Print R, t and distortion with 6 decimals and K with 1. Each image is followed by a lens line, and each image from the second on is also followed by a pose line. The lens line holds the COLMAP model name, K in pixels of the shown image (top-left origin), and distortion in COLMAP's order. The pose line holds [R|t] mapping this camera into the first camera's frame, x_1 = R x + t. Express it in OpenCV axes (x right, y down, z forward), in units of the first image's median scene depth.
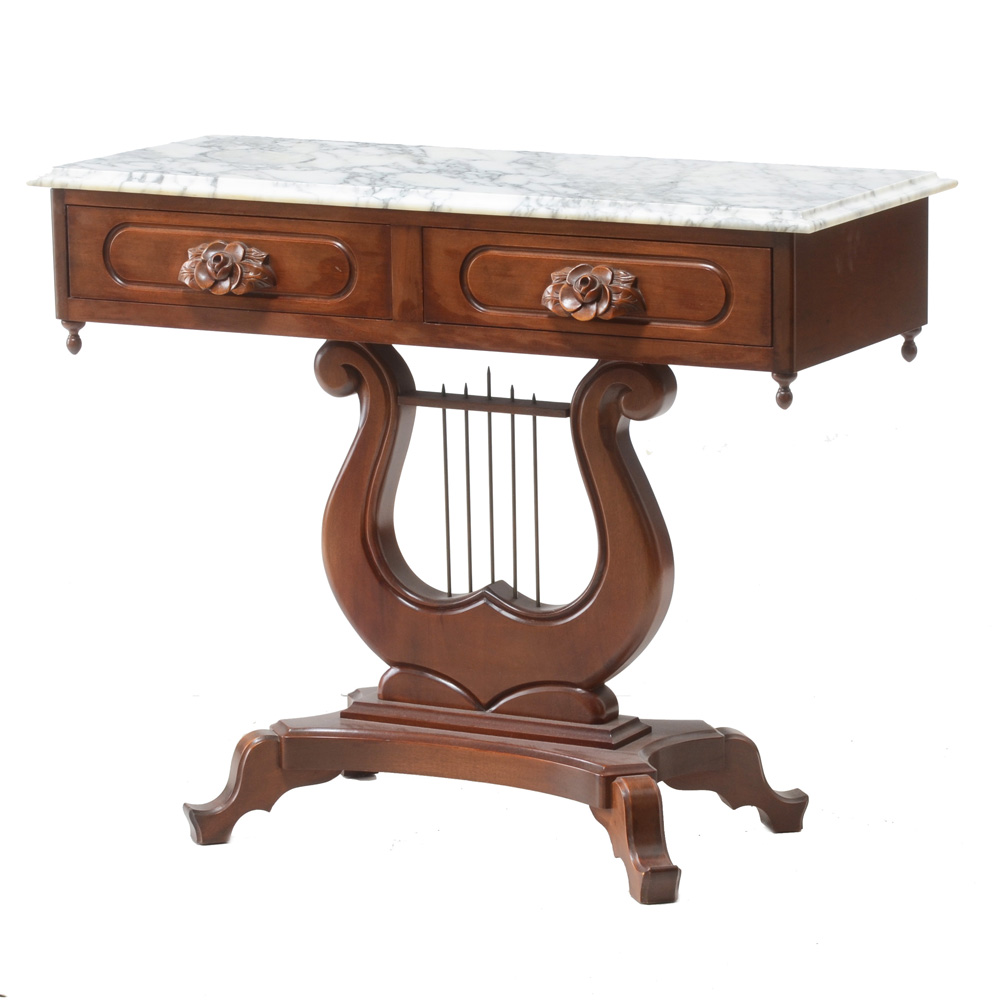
lens RADIAL K [[4886.4, 0, 505.6], [0, 4886.4, 445.6], [0, 0, 1]] dist [0.605384, 0.000000]
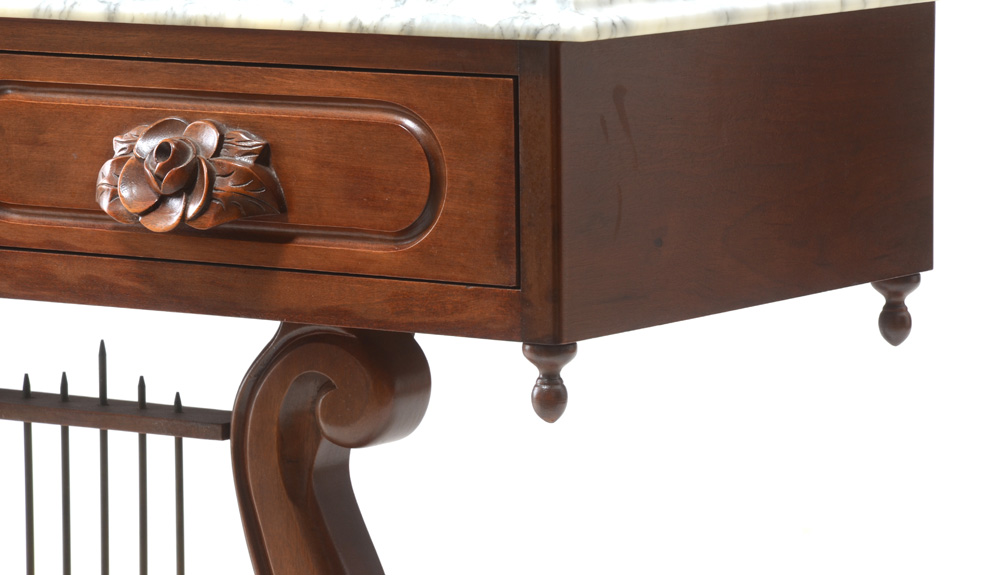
lens RADIAL K [[4281.8, 0, 500.6], [0, 4281.8, 279.7], [0, 0, 1]] dist [1.367827, 0.000000]
pose [[0.989608, 0.017333, -0.142745, 0.107546], [-0.025571, 0.998099, -0.056081, 0.002196], [0.141501, 0.059148, 0.988169, 0.568721]]
